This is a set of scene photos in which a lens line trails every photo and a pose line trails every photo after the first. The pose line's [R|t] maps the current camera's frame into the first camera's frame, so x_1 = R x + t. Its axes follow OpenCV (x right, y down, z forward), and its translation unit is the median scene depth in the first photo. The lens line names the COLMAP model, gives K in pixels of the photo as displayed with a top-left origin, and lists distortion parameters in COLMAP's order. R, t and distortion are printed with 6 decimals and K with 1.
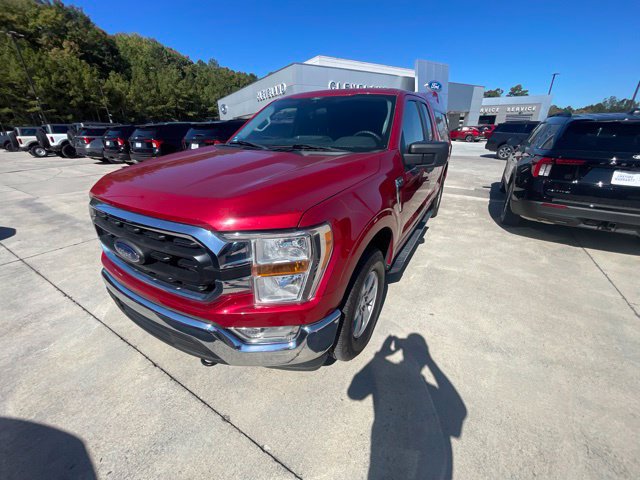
lens RADIAL K [[257.3, 0, 318.5], [0, 257.3, 239.1], [0, 0, 1]] dist [0.007238, -0.003473]
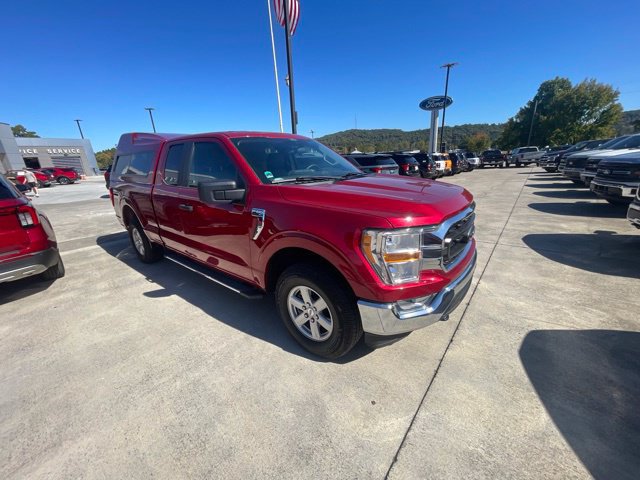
lens RADIAL K [[257.9, 0, 319.0], [0, 257.9, 239.1], [0, 0, 1]] dist [-0.000152, -0.001037]
pose [[0.138757, -0.298740, 0.944193, -0.112927], [0.428605, 0.877615, 0.214687, -0.031373], [-0.892774, 0.374896, 0.249817, 0.069288]]
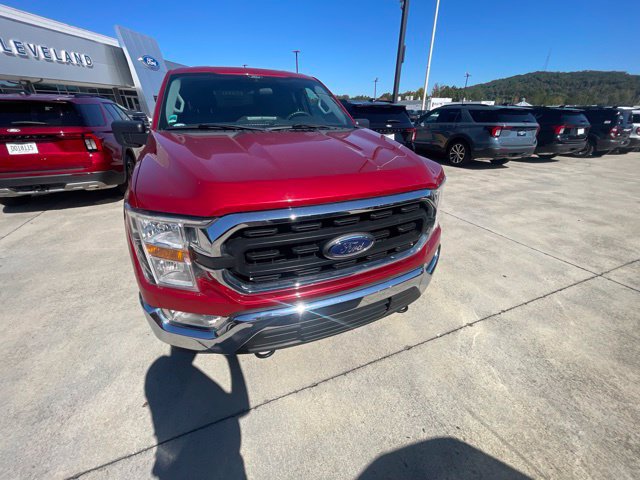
lens RADIAL K [[258.6, 0, 320.5], [0, 258.6, 238.5], [0, 0, 1]] dist [0.002121, -0.000274]
pose [[0.593852, -0.352472, 0.723259, -0.069672], [0.312109, 0.929461, 0.196696, -0.009096], [-0.741571, 0.108928, 0.661972, 0.022372]]
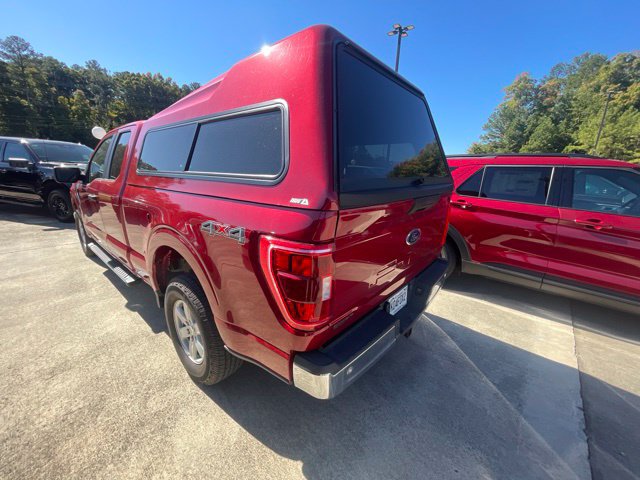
lens RADIAL K [[258.6, 0, 319.3], [0, 258.6, 238.2], [0, 0, 1]] dist [-0.000196, -0.000301]
pose [[-0.170681, 0.250747, -0.952887, 0.131692], [-0.419735, 0.856441, 0.300551, -0.083038], [0.891454, 0.451258, -0.040931, 0.194727]]
